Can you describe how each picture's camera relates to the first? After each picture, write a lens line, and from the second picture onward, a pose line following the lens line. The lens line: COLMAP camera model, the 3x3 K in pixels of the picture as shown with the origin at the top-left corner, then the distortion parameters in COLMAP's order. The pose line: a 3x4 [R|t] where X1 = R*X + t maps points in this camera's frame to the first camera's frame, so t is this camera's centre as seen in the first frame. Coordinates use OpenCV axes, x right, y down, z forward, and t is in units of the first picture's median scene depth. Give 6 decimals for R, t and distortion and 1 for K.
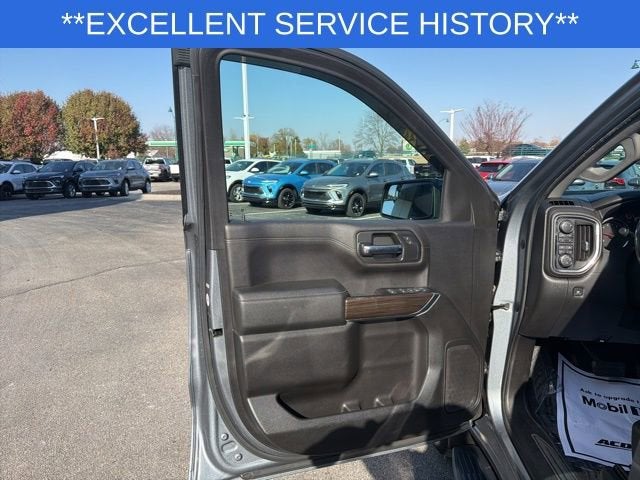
lens RADIAL K [[450.9, 0, 313.8], [0, 450.9, 231.2], [0, 0, 1]] dist [0.079572, -0.114578]
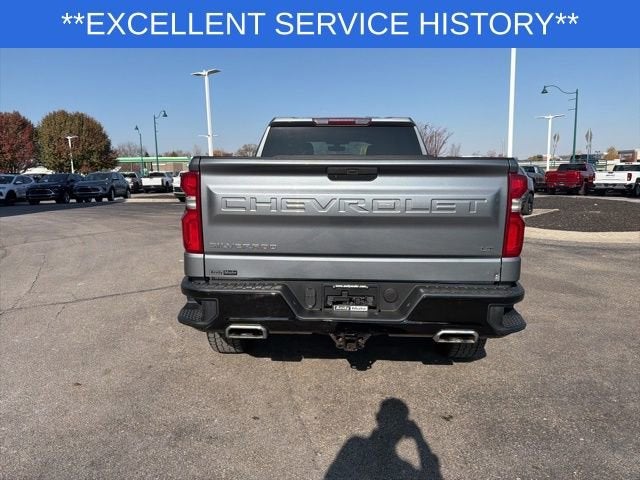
lens RADIAL K [[450.9, 0, 313.8], [0, 450.9, 231.2], [0, 0, 1]] dist [0.079572, -0.114578]
pose [[0.997192, -0.019081, 0.072418, 0.036543], [0.021433, 0.999263, -0.031842, 0.050863], [-0.071757, 0.033305, 0.996866, -0.244074]]
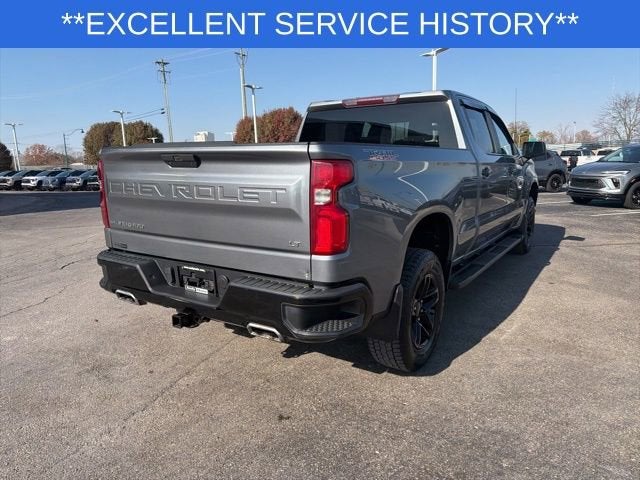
lens RADIAL K [[450.4, 0, 313.6], [0, 450.4, 238.7], [0, 0, 1]] dist [0.080578, -0.118434]
pose [[0.885568, 0.056487, -0.461063, 0.141069], [-0.048545, 0.998398, 0.029076, 0.048281], [0.461967, -0.003366, 0.886891, -0.221586]]
